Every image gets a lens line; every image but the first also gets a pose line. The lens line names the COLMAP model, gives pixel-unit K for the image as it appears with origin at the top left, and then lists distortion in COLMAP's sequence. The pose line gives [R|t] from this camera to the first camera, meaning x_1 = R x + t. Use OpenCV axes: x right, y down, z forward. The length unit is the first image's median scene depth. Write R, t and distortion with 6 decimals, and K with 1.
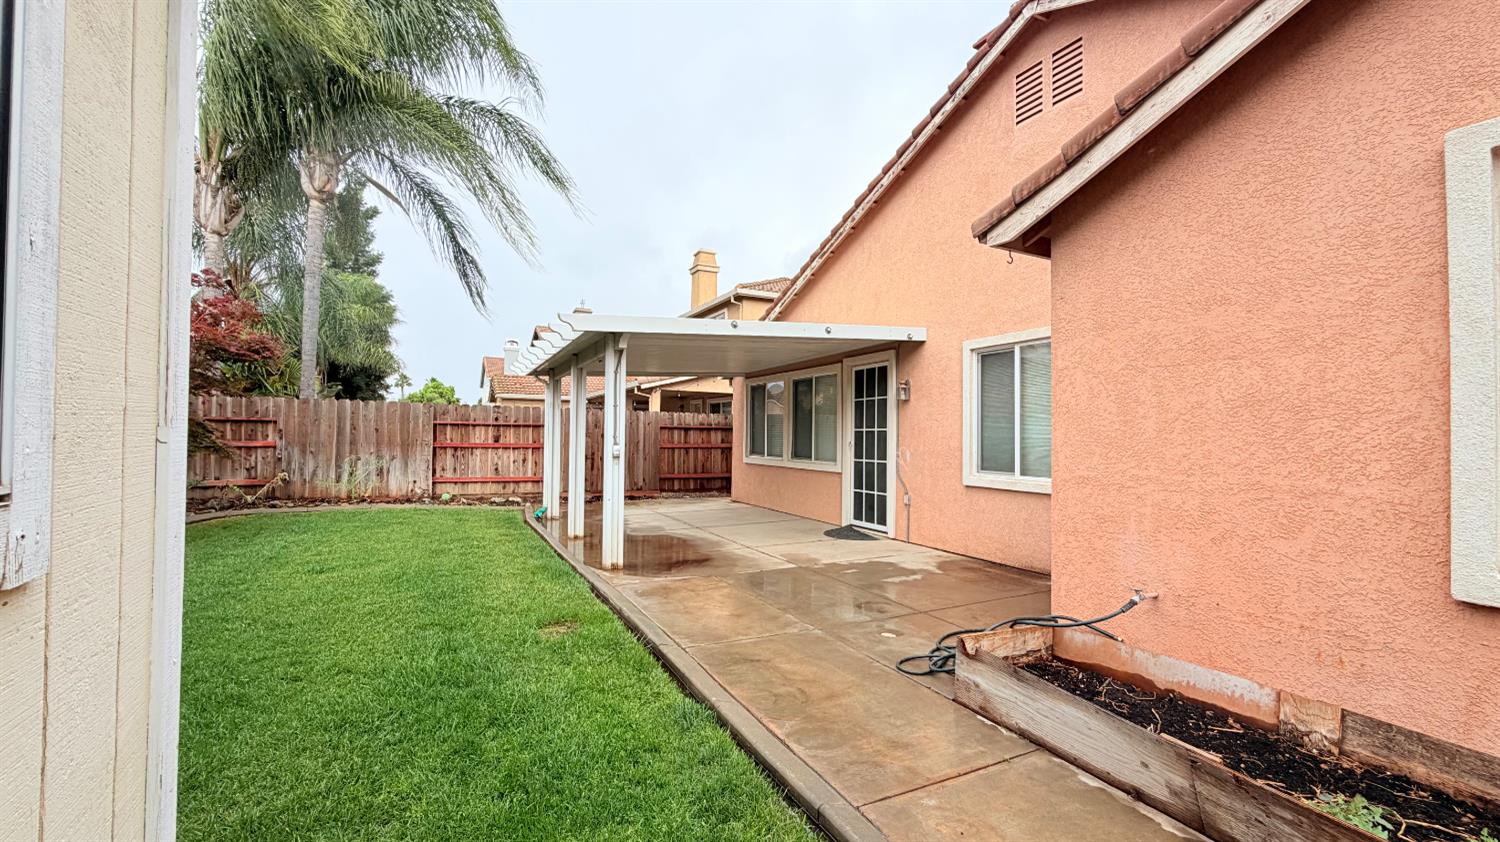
lens RADIAL K [[597.7, 0, 747.8], [0, 597.7, 426.7], [0, 0, 1]] dist [0.001323, -0.000386]
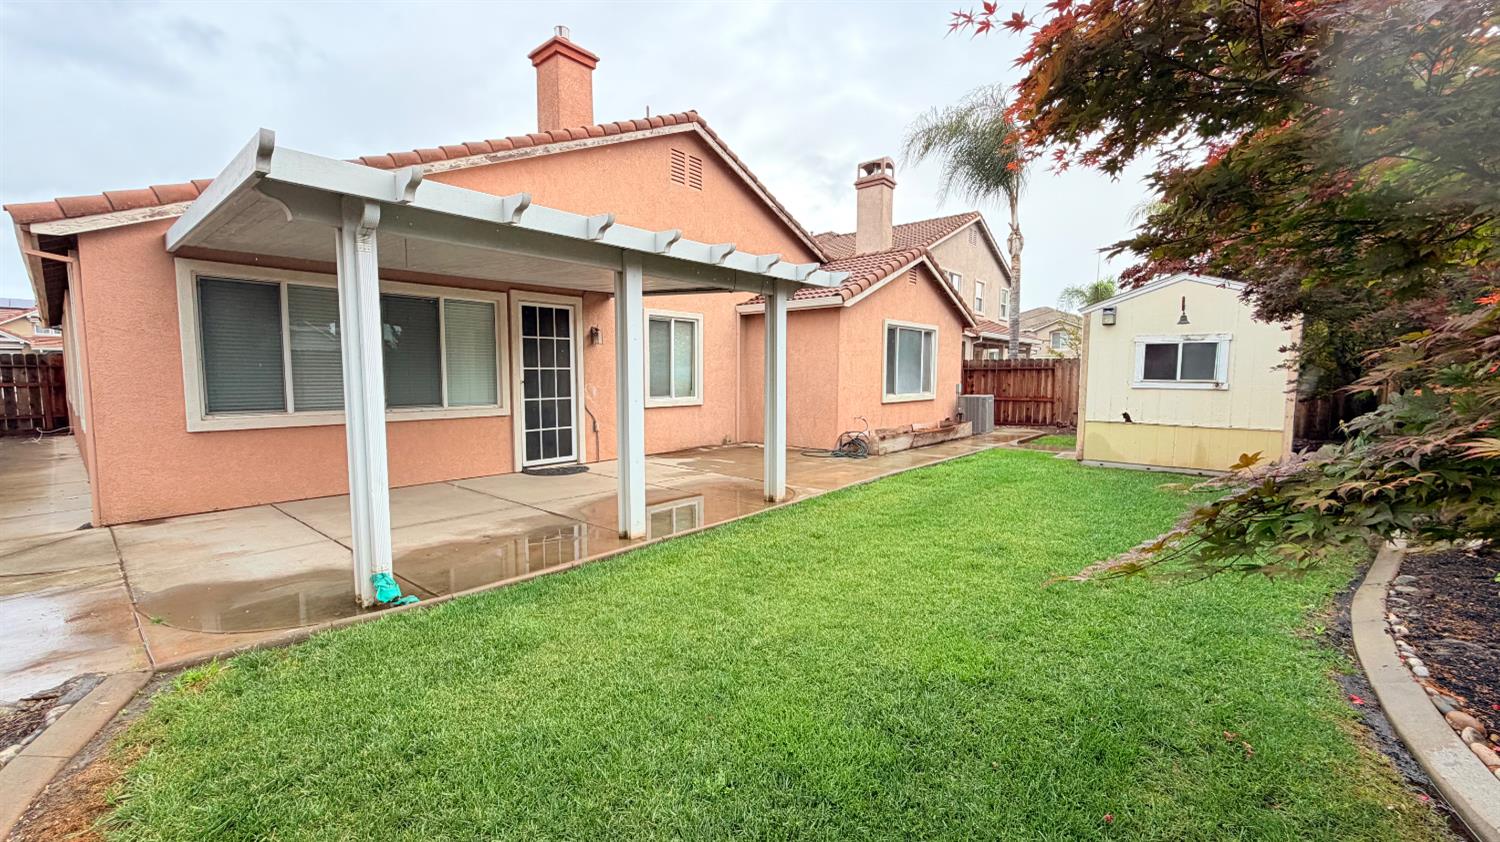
lens RADIAL K [[597.7, 0, 745.0], [0, 597.7, 426.8], [0, 0, 1]] dist [0.001323, -0.000386]
pose [[-0.387778, -0.102371, 0.916050, -0.878005], [-0.029756, 0.994686, 0.098562, -0.007373], [-0.921272, 0.010963, -0.388764, 1.085686]]
